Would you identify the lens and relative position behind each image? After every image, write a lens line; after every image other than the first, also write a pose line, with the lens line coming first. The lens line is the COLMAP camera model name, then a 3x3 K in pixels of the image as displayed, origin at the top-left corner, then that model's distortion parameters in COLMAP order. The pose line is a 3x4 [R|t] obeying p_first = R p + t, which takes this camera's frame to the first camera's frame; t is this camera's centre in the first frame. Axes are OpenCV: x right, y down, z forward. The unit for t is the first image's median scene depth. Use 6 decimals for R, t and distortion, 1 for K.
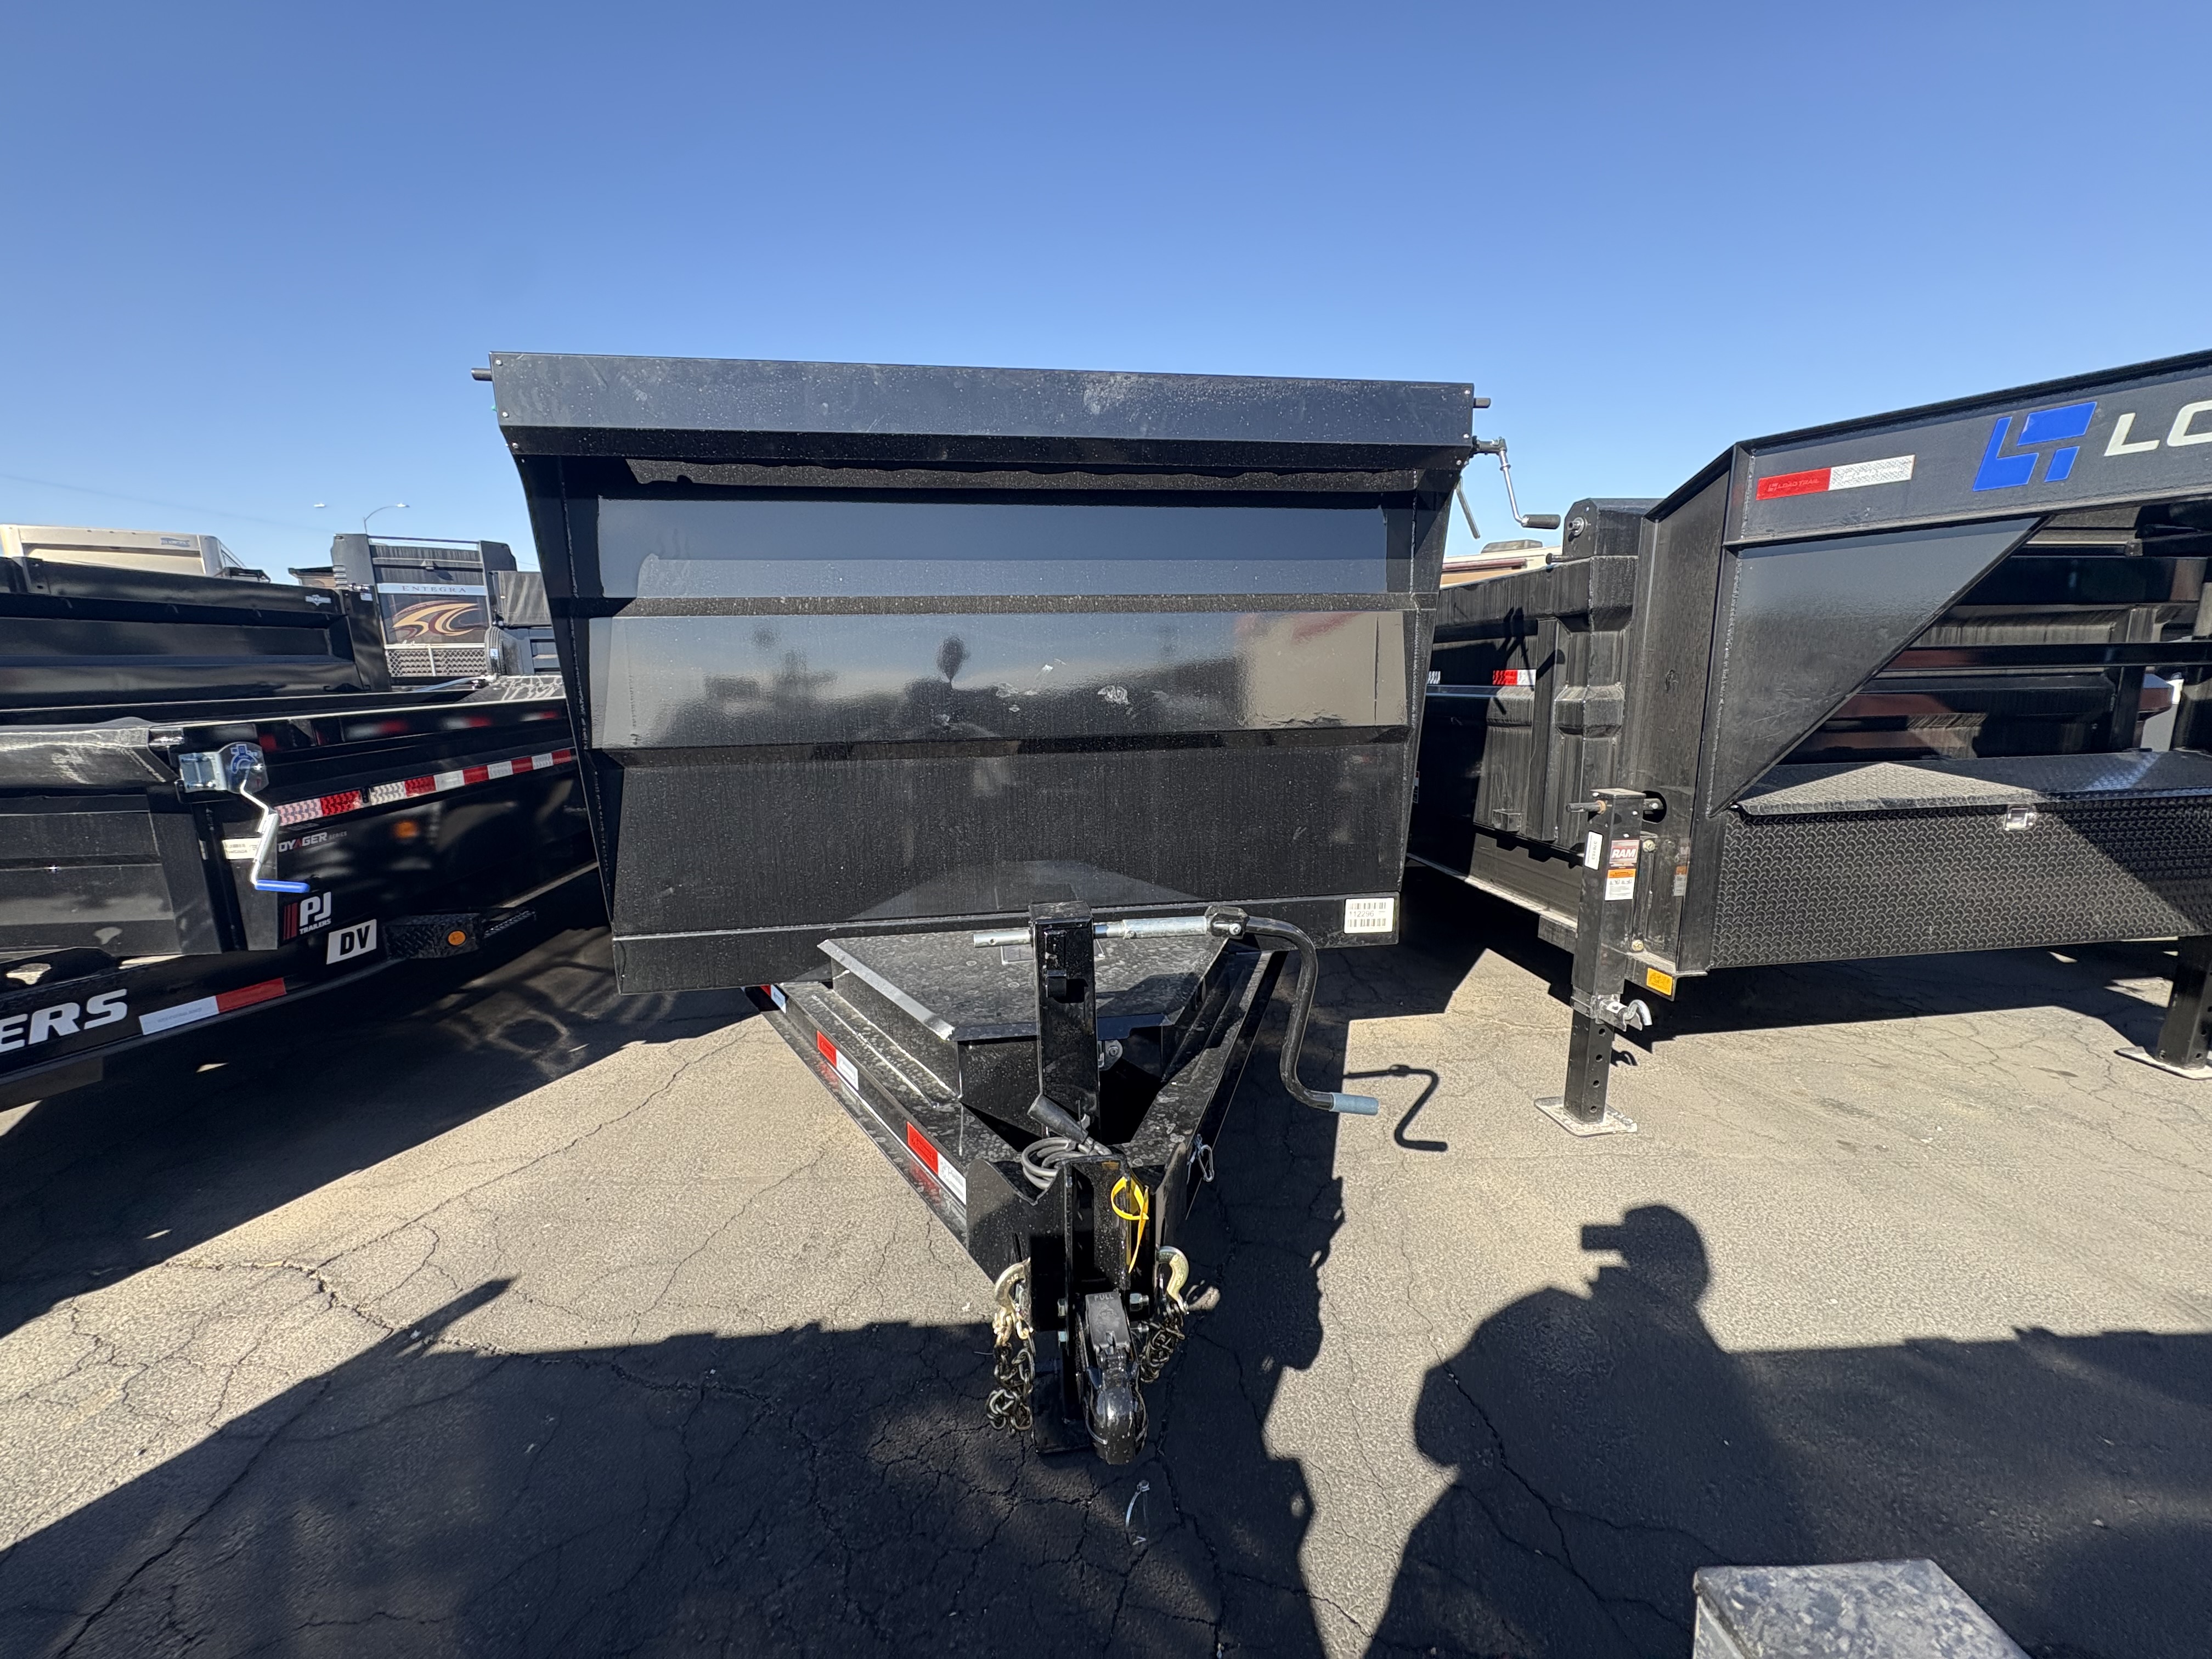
lens RADIAL K [[875.6, 0, 1103.6], [0, 875.6, 835.8], [0, 0, 1]] dist [0.002623, 0.000471]
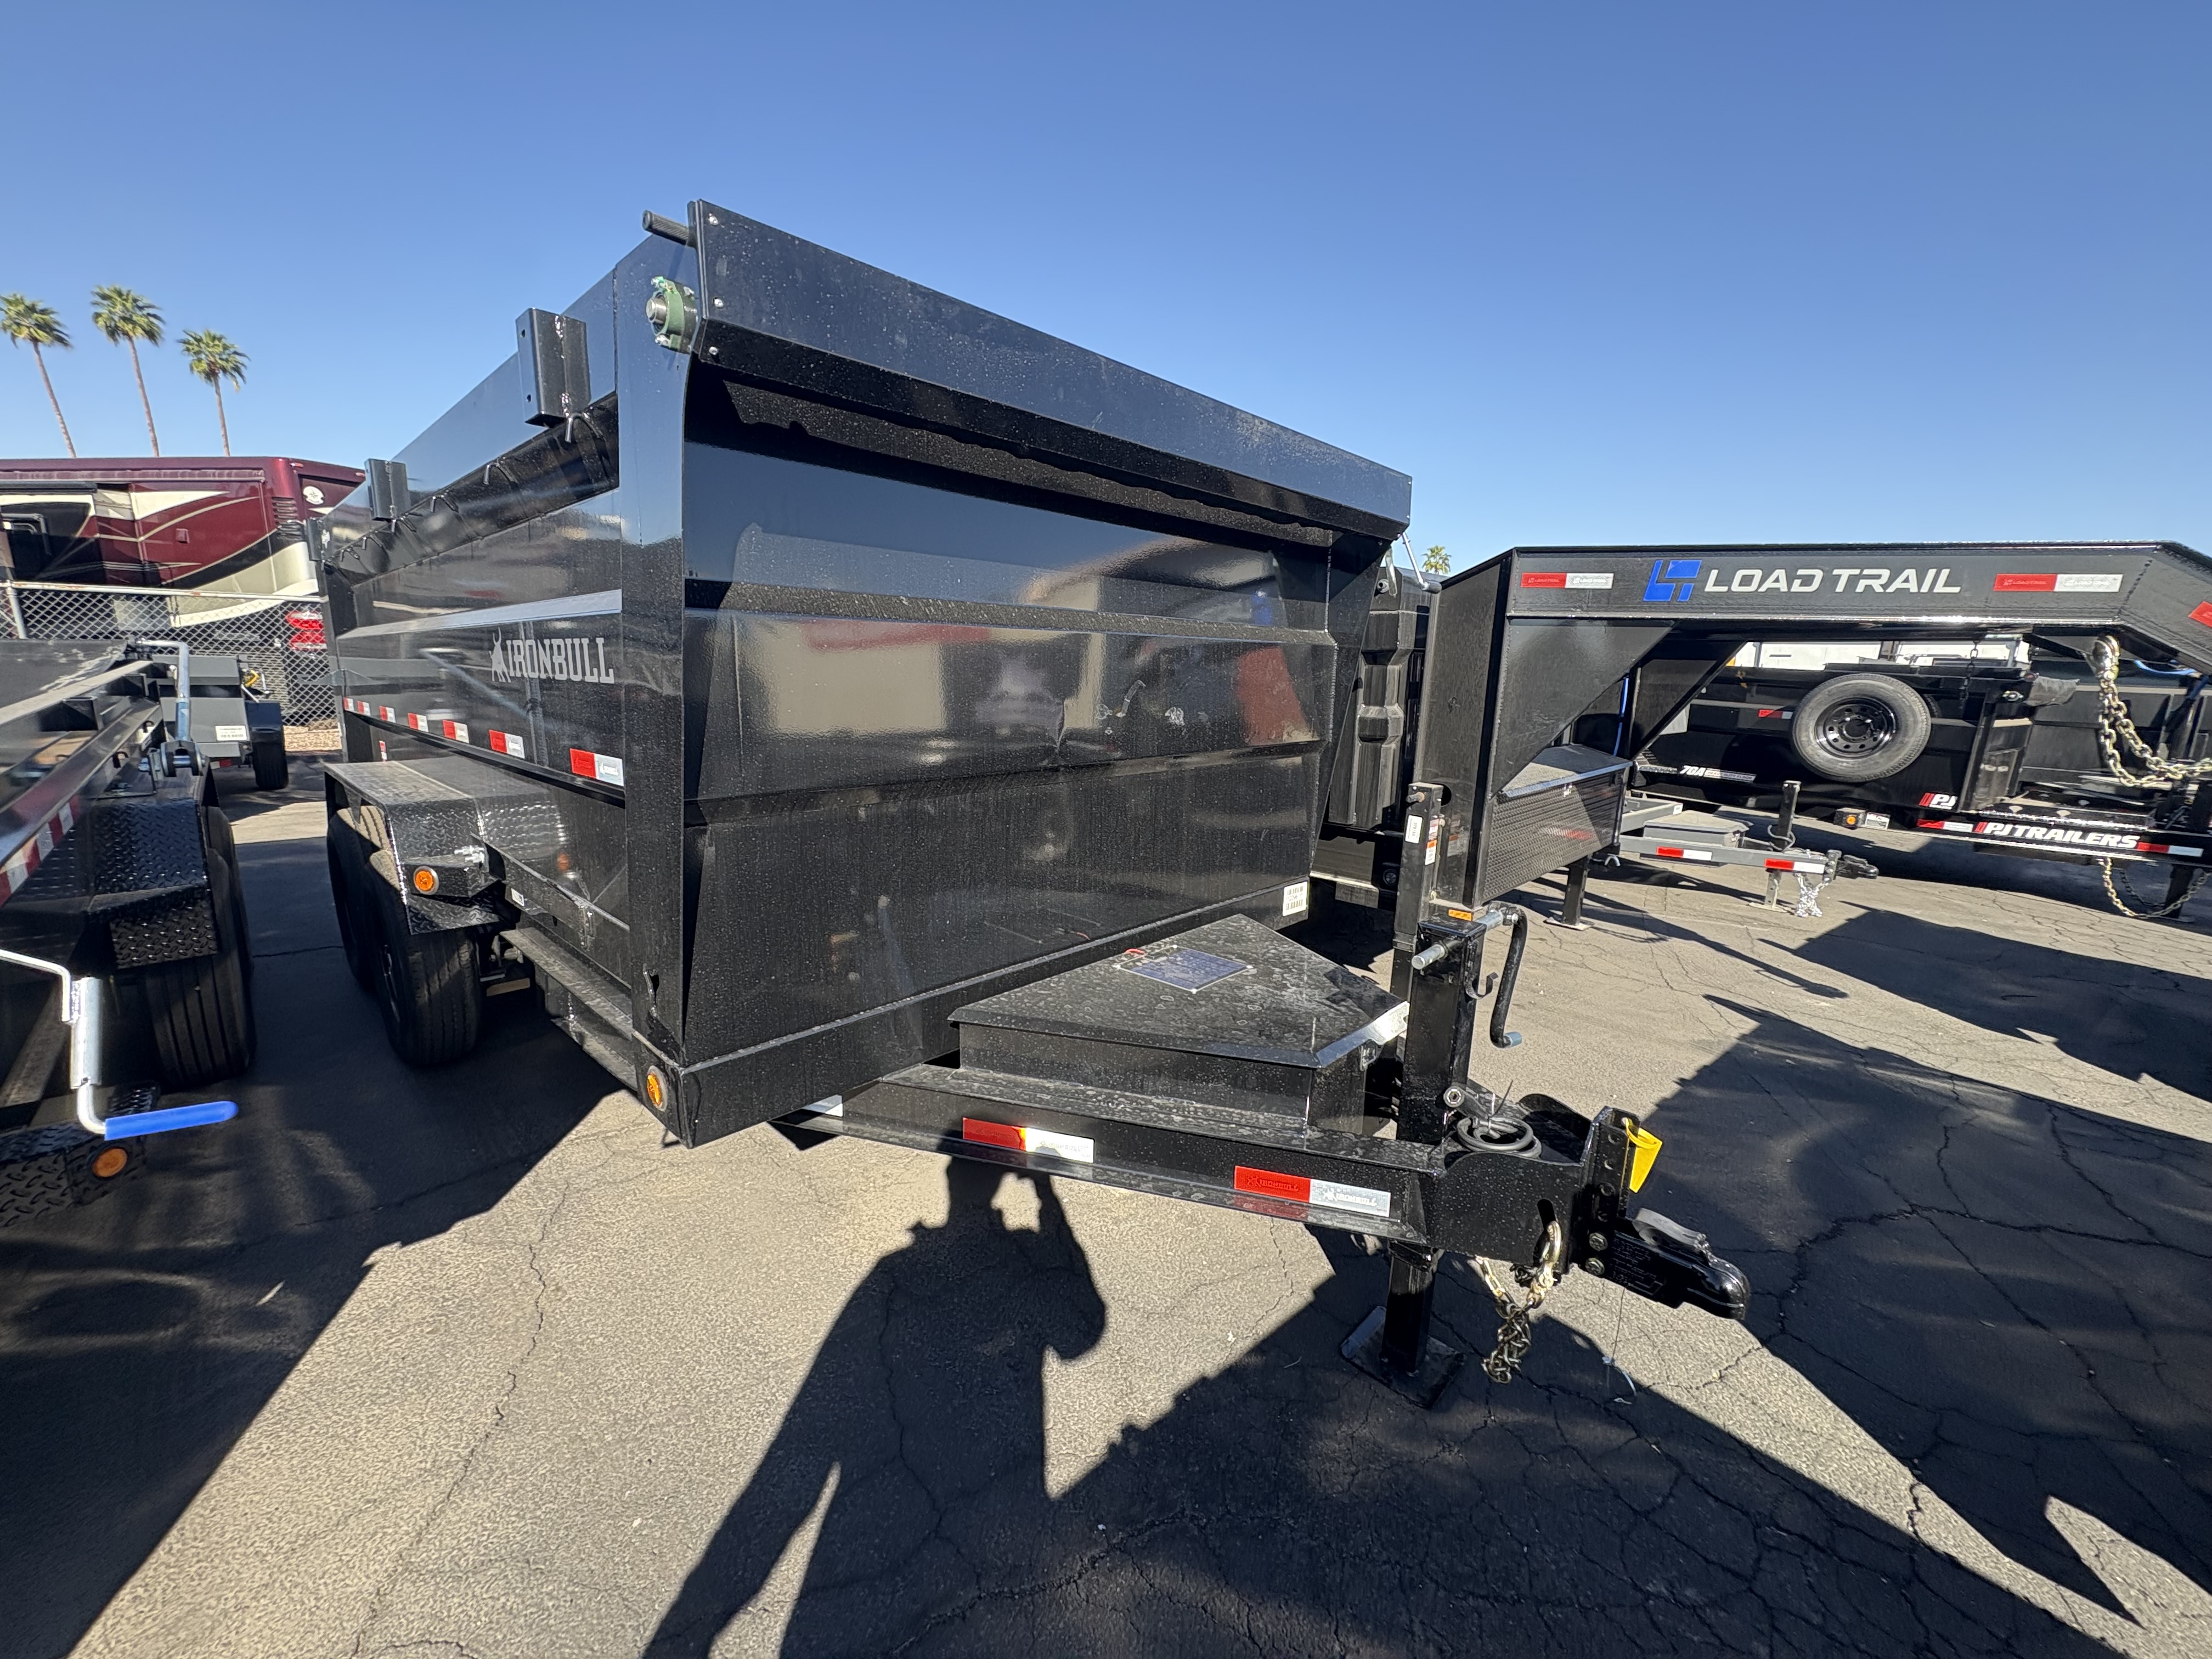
lens RADIAL K [[875.6, 0, 1103.0], [0, 875.6, 835.3], [0, 0, 1]] dist [0.002623, 0.000471]
pose [[0.784437, -0.085053, 0.614349, -0.755110], [0.077390, 0.996234, 0.039107, -0.074002], [-0.615362, 0.016868, 0.788064, 0.265653]]
